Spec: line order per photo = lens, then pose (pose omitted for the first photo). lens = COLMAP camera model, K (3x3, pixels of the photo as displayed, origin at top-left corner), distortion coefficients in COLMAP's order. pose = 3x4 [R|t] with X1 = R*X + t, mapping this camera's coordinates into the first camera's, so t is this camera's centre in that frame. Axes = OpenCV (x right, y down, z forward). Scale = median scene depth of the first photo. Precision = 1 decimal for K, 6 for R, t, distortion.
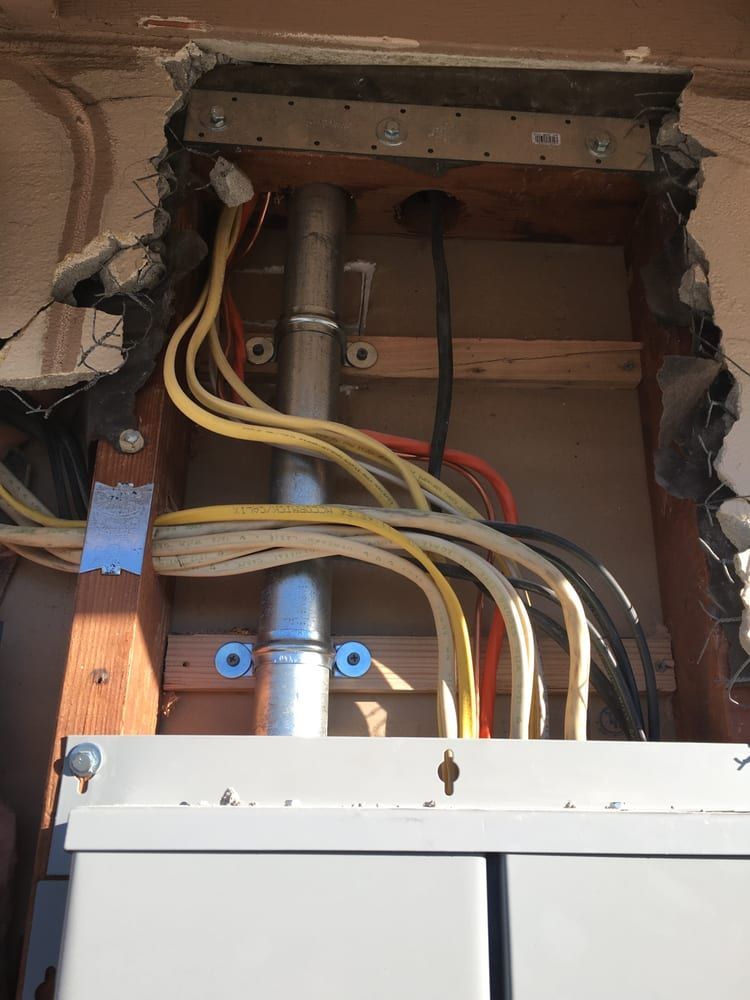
lens RADIAL K [[865.9, 0, 373.5], [0, 865.9, 494.9], [0, 0, 1]] dist [0.061590, -0.097889]
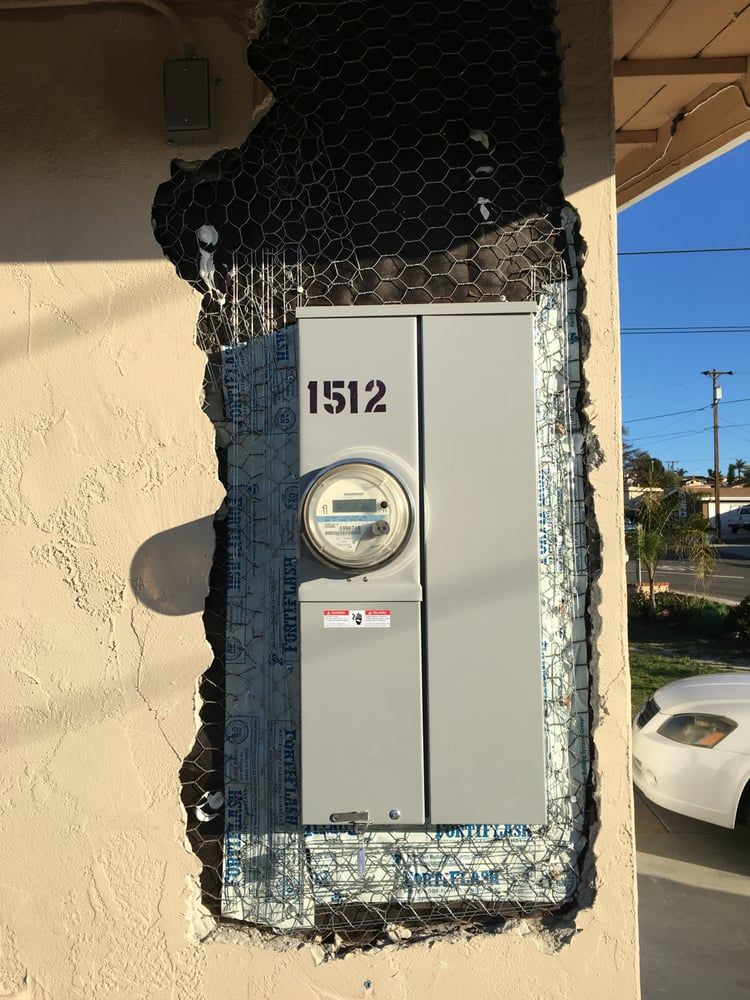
lens RADIAL K [[865.9, 0, 381.9], [0, 865.9, 503.3], [0, 0, 1]] dist [0.061590, -0.097889]
pose [[0.994529, -0.029883, -0.100092, 0.206106], [0.062103, 0.939620, 0.336538, -0.034274], [0.083992, -0.340913, 0.936335, -1.611893]]
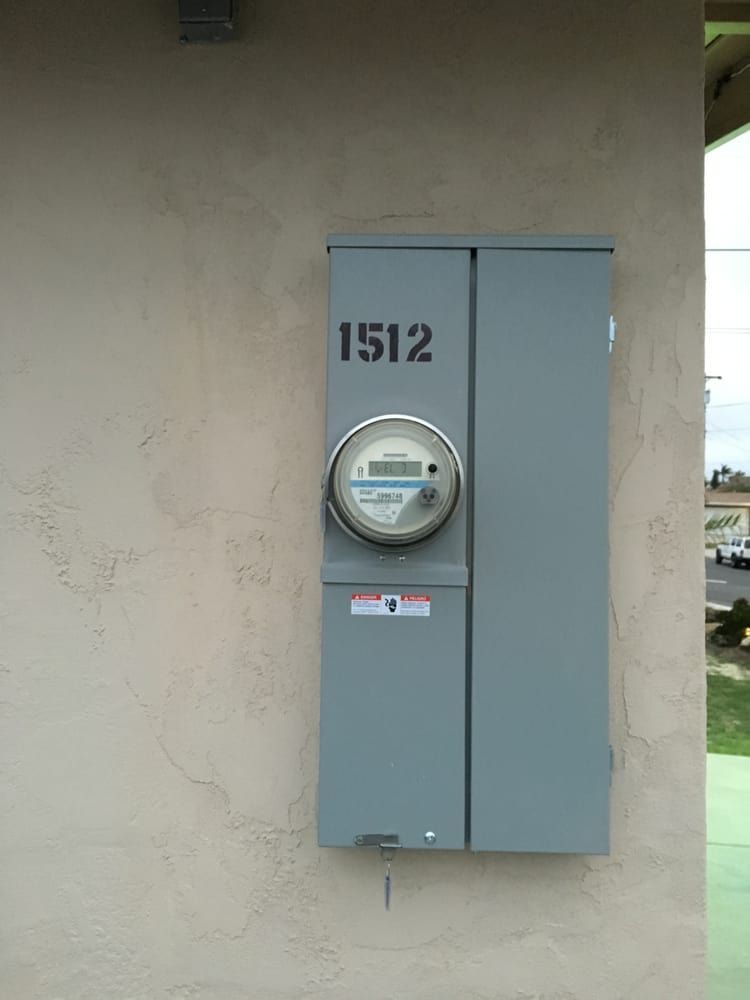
lens RADIAL K [[865.9, 0, 377.0], [0, 865.9, 504.6], [0, 0, 1]] dist [0.061590, -0.097889]
pose [[0.996361, 0.000226, -0.085235, 0.042813], [0.029123, 0.938913, 0.342921, 0.138449], [0.080106, -0.344155, 0.935489, -1.322267]]
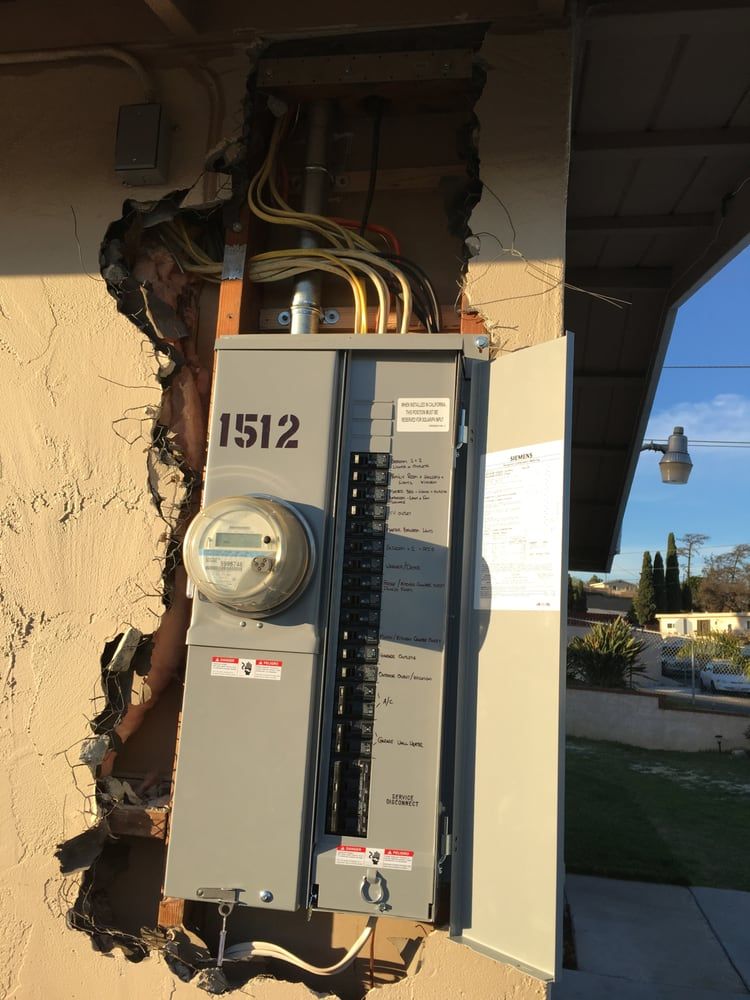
lens RADIAL K [[865.9, 0, 382.1], [0, 865.9, 502.3], [0, 0, 1]] dist [0.061590, -0.097889]
pose [[0.972484, 0.007091, -0.232860, 0.690499], [0.043656, 0.976284, 0.212048, 0.189591], [0.228841, -0.216380, 0.949111, -1.412762]]
